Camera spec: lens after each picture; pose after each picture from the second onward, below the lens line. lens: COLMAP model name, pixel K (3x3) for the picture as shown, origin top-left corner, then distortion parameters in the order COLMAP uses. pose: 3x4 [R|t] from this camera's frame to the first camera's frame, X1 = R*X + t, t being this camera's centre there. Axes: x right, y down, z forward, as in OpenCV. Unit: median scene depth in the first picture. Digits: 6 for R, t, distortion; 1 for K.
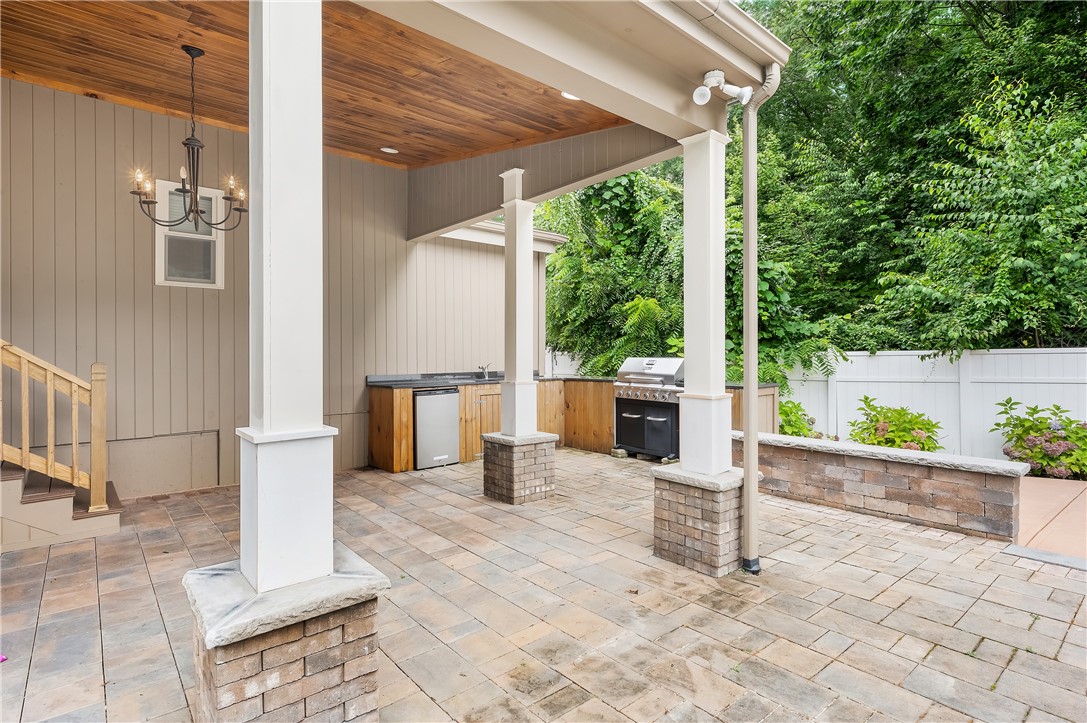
lens RADIAL K [[562.2, 0, 544.4], [0, 562.2, 354.1], [0, 0, 1]] dist [-0.003816, 0.000725]
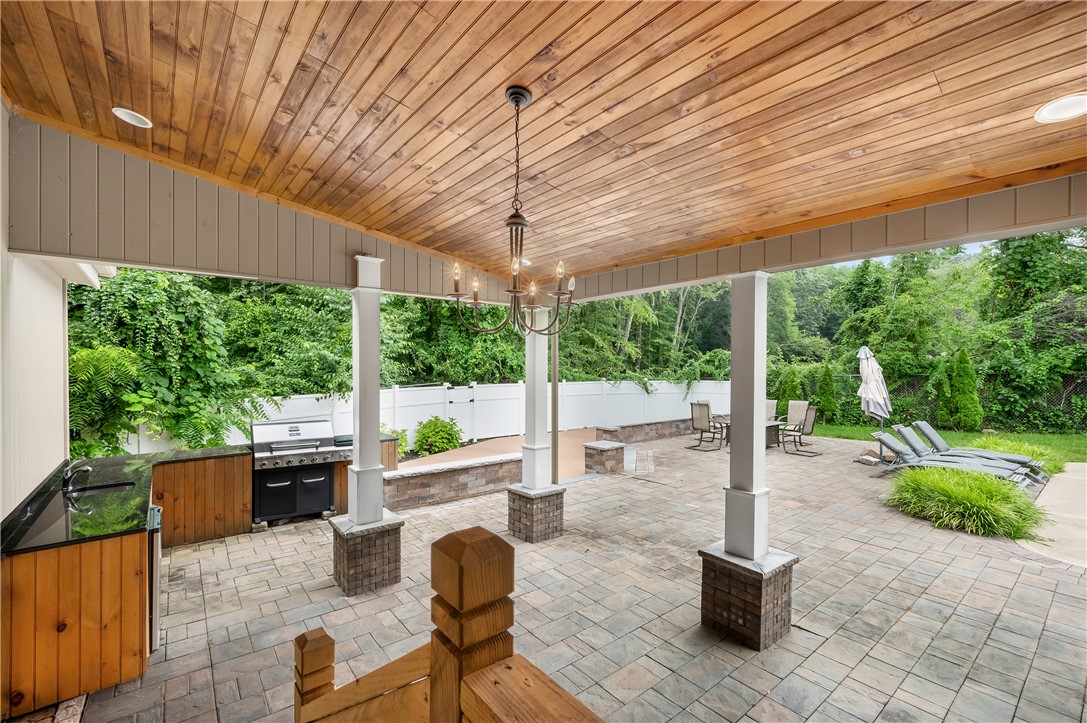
lens RADIAL K [[467.6, 0, 543.0], [0, 467.6, 368.4], [0, 0, 1]] dist [-0.024068, 0.000508]
pose [[0.003688, -0.001124, 0.999993, -1.033069], [-0.001145, 0.999999, 0.001128, -0.151286], [-0.999993, -0.001150, 0.003687, 0.811365]]
